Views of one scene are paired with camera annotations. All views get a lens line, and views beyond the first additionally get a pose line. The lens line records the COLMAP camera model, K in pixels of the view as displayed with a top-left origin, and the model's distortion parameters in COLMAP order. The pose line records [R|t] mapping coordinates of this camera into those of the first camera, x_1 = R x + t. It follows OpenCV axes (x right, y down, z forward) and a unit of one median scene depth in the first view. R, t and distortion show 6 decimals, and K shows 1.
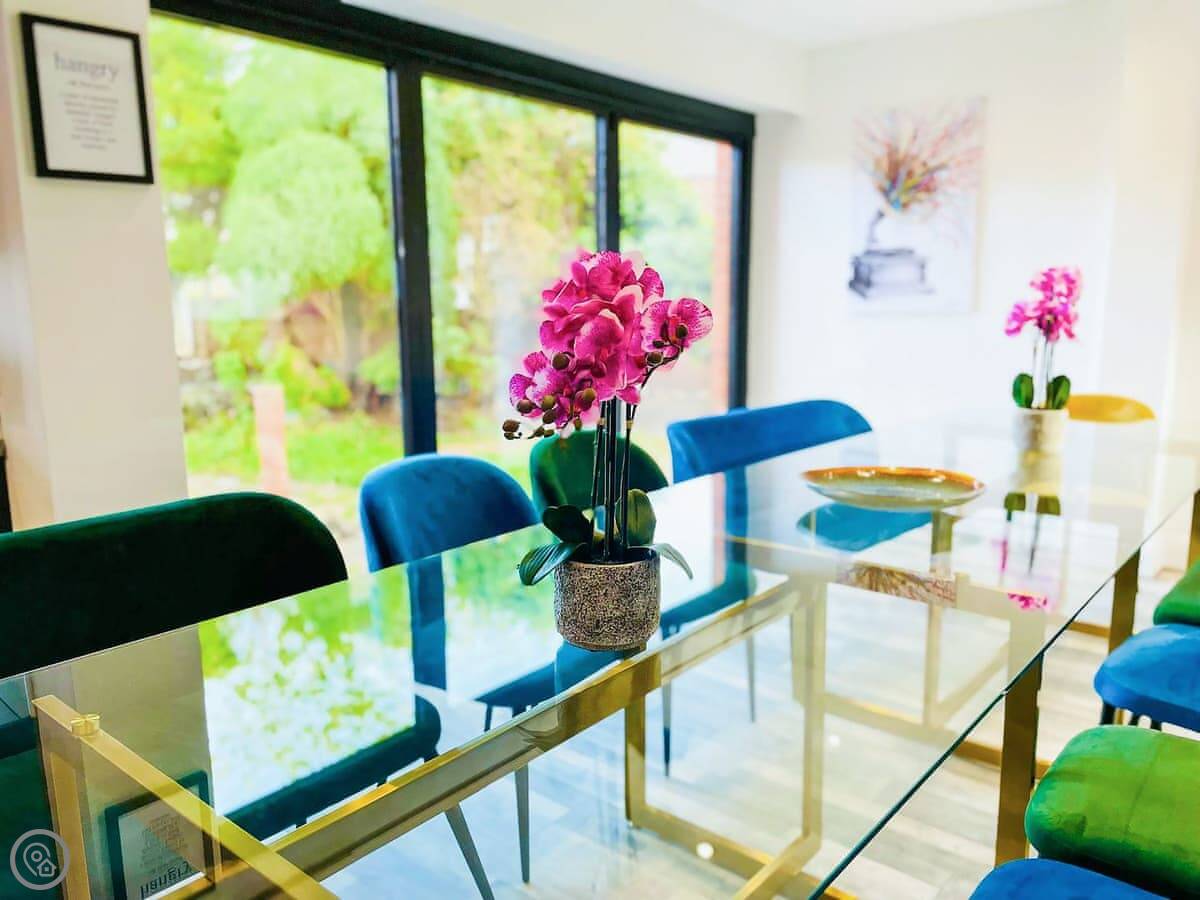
lens RADIAL K [[911.9, 0, 601.4], [0, 911.9, 459.9], [0, 0, 1]] dist [0.050165, -0.050415]
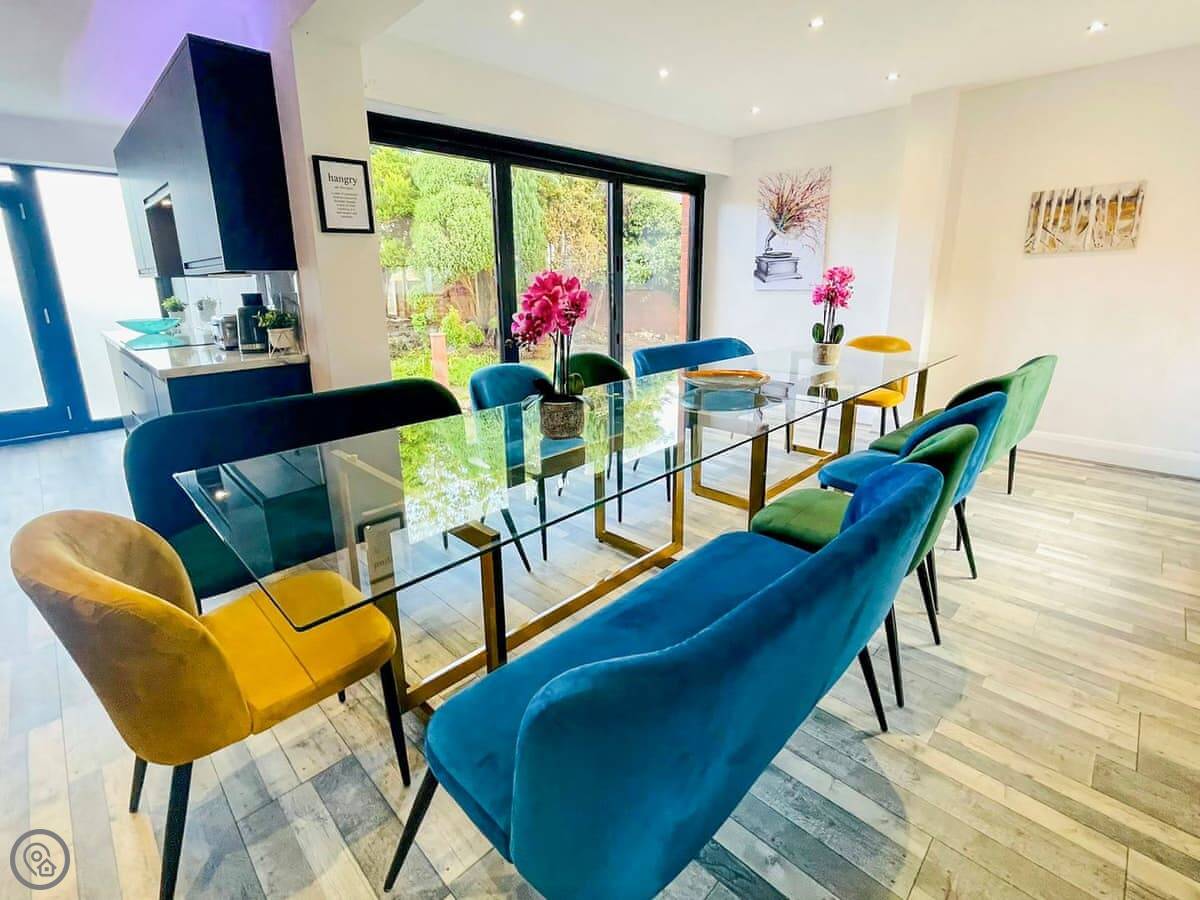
lens RADIAL K [[561.0, 0, 599.1], [0, 561.0, 412.1], [0, 0, 1]] dist [-0.000741, 0.000649]
pose [[0.997107, 0.011653, -0.075114, 0.094860], [-0.007250, 0.998254, 0.058628, 0.022112], [0.075666, -0.057913, 0.995450, -0.192412]]
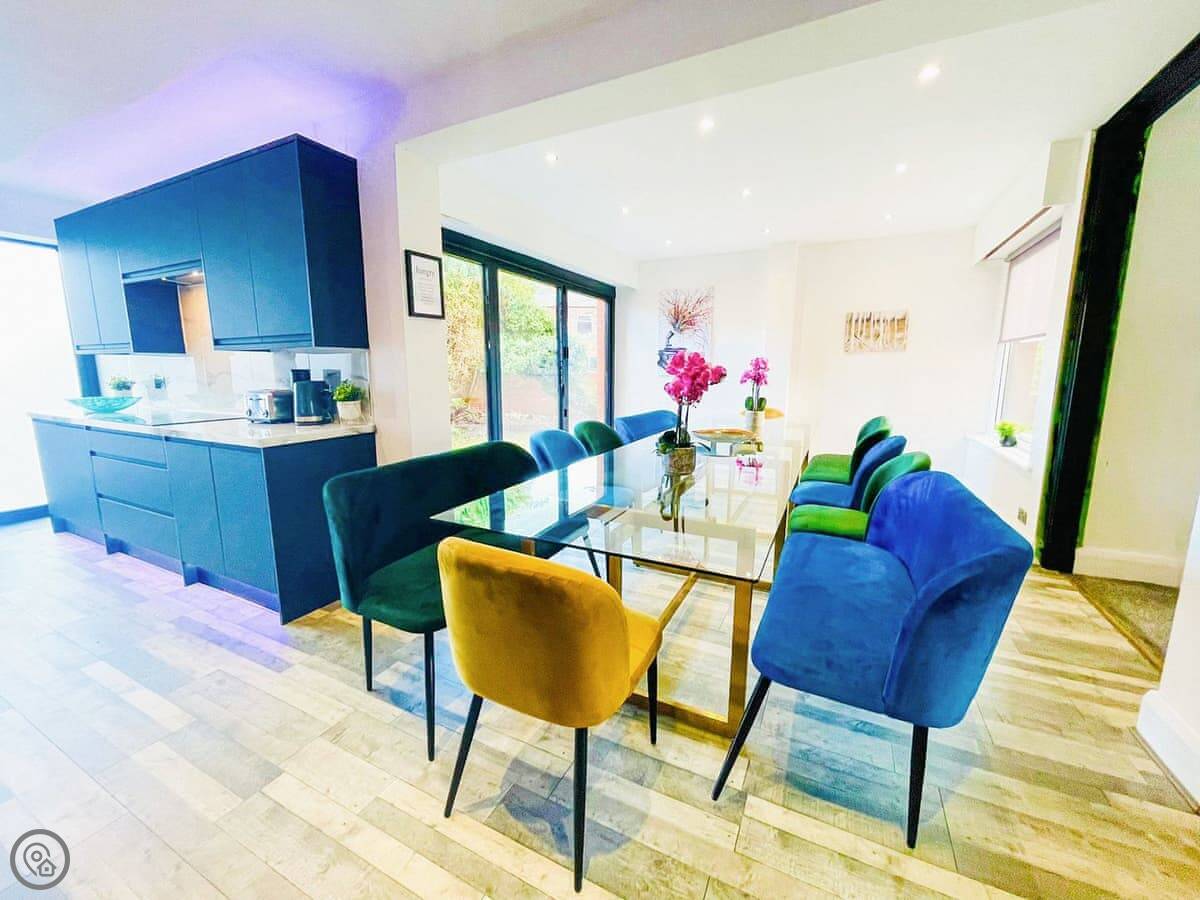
lens RADIAL K [[483.0, 0, 600.0], [0, 483.0, 450.0], [0, 0, 1]] dist [-0.000533, -0.000212]
pose [[0.970865, -0.030970, 0.237617, -0.295799], [0.033346, 0.999426, -0.005986, 0.052346], [-0.237295, 0.013735, 0.971341, -0.253592]]
